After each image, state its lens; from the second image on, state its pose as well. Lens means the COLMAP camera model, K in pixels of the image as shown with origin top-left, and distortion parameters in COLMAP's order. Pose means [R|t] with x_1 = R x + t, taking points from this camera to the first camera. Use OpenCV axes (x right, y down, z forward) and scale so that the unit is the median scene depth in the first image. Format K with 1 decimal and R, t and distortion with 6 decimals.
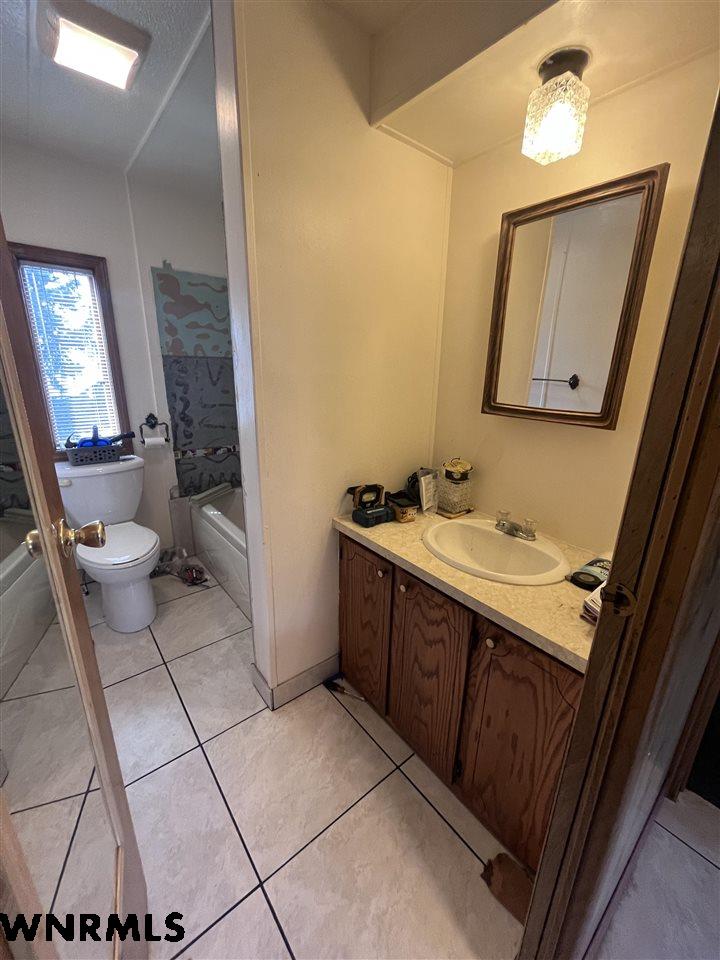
lens RADIAL K [[385.5, 0, 365.4], [0, 385.5, 476.0], [0, 0, 1]] dist [-0.007020, 0.000851]
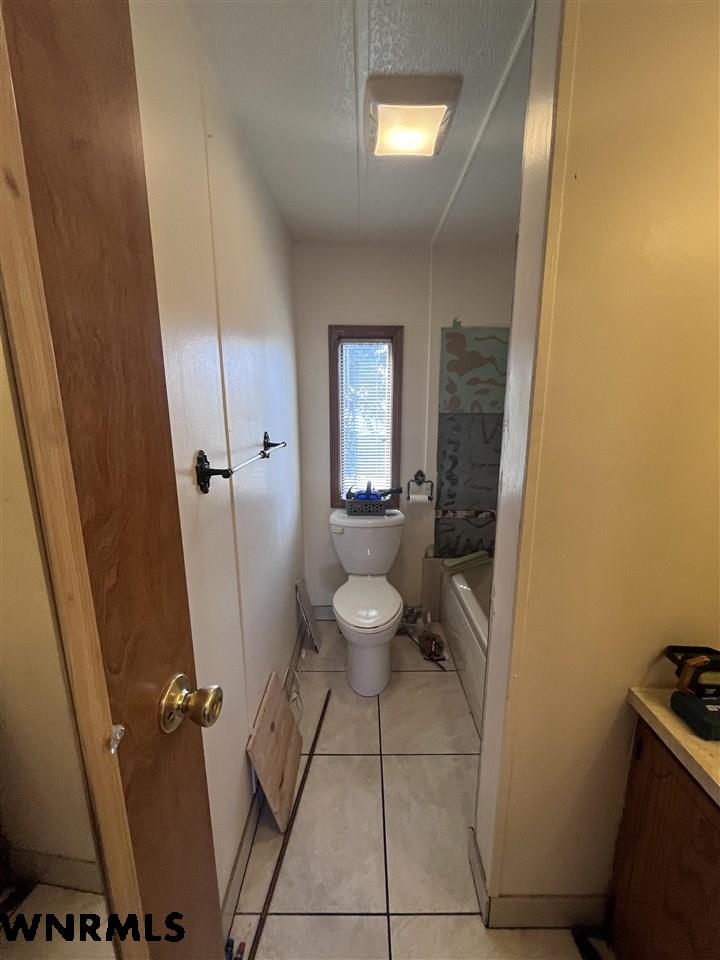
lens RADIAL K [[385.5, 0, 365.9], [0, 385.5, 484.3], [0, 0, 1]] dist [-0.007020, 0.000851]
pose [[0.774658, 0.104579, -0.623673, -0.037874], [-0.160540, 0.986444, -0.033995, -0.072247], [0.611663, 0.126459, 0.780946, 0.138394]]
